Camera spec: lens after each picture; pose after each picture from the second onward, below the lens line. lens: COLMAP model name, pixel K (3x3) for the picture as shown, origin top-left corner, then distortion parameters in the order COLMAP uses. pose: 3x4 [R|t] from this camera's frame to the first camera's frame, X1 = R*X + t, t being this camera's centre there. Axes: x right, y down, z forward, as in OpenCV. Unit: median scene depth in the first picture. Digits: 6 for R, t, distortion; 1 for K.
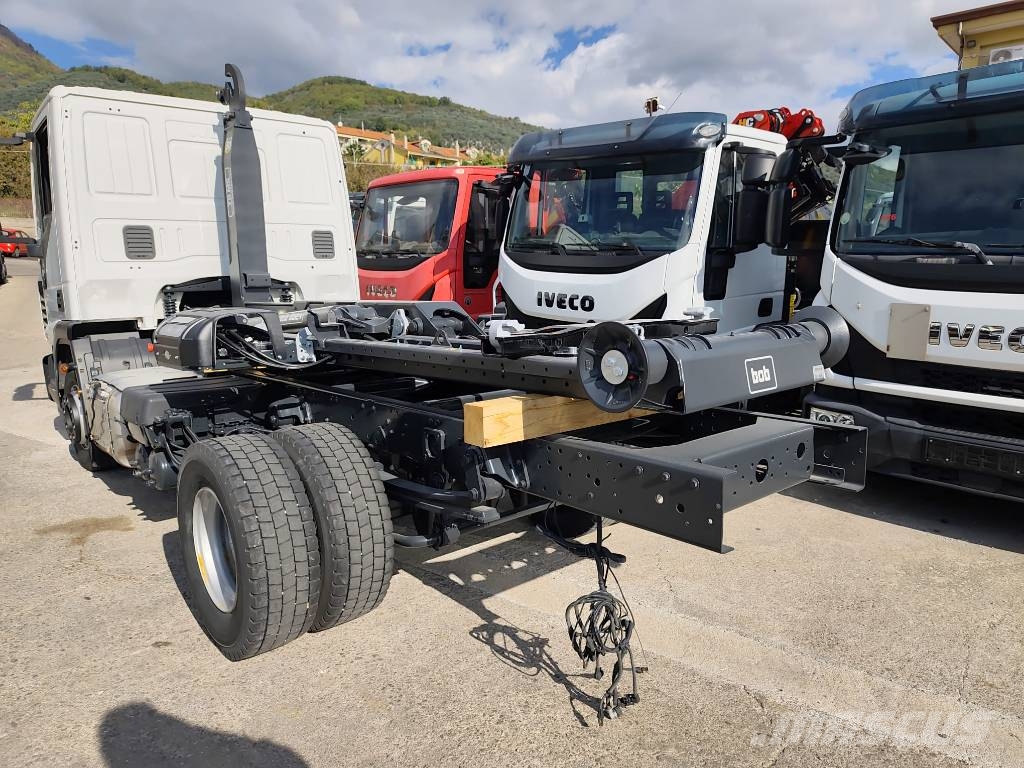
lens RADIAL K [[695.5, 0, 521.8], [0, 695.5, 385.1], [0, 0, 1]] dist [0.038730, -0.053344]
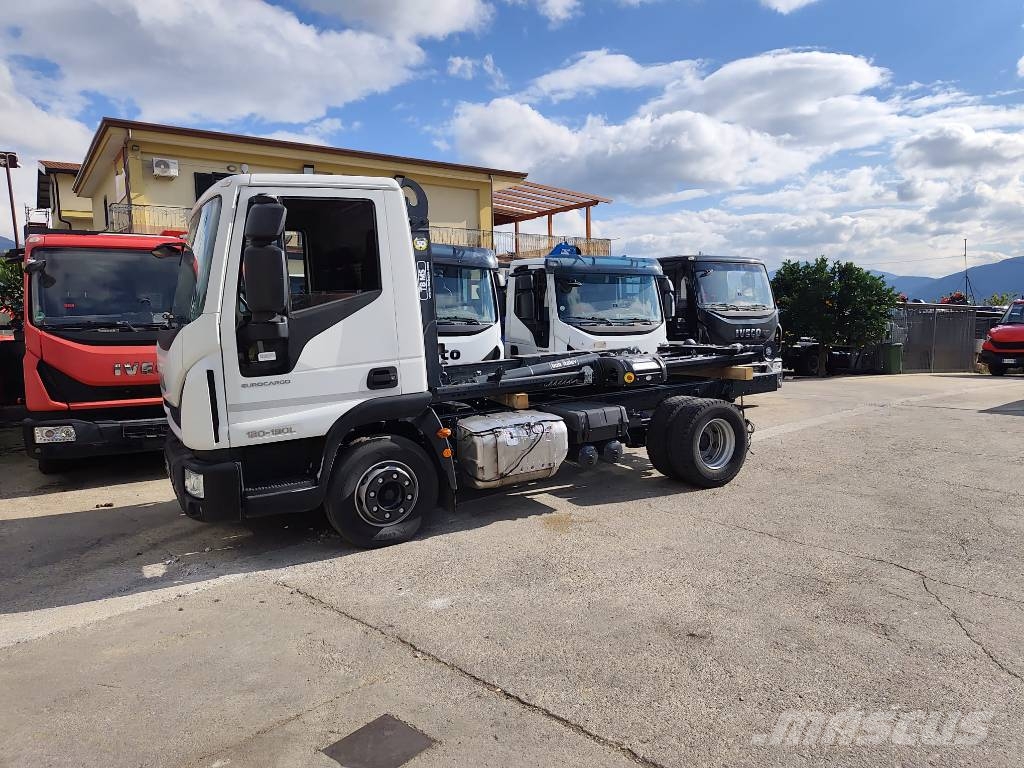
lens RADIAL K [[696.5, 0, 528.8], [0, 696.5, 372.1], [0, 0, 1]] dist [0.038120, -0.056766]
pose [[0.186546, -0.081353, 0.979072, -1.749370], [0.183381, 0.981934, 0.046651, -0.149622], [-0.965180, 0.170841, 0.198095, 0.653356]]
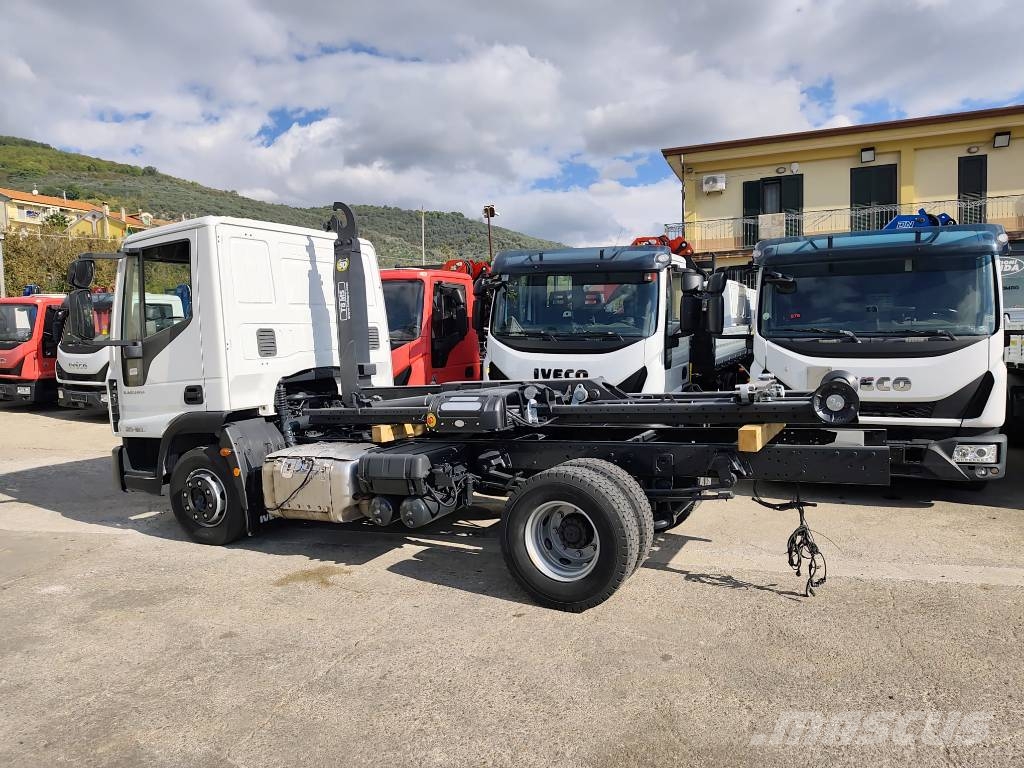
lens RADIAL K [[691.1, 0, 512.8], [0, 691.1, 379.0], [0, 0, 1]] dist [0.042045, -0.060039]
pose [[0.933401, -0.048163, 0.355588, -0.629977], [0.087241, 0.991677, -0.094685, 0.007017], [-0.348068, 0.119401, 0.929834, -0.258201]]
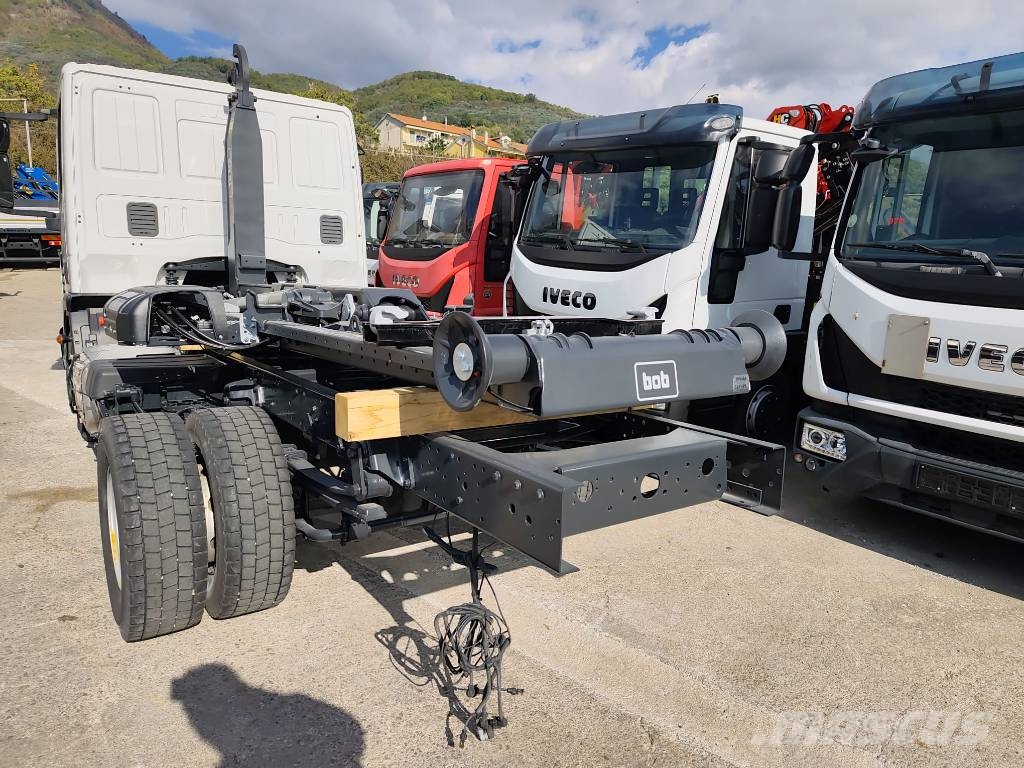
lens RADIAL K [[691.3, 0, 532.1], [0, 691.3, 392.5], [0, 0, 1]] dist [0.046094, -0.062890]
pose [[0.994810, 0.058661, -0.083134, 0.125476], [-0.057554, 0.998220, 0.015645, -0.002098], [0.083904, -0.010779, 0.996416, 0.044254]]
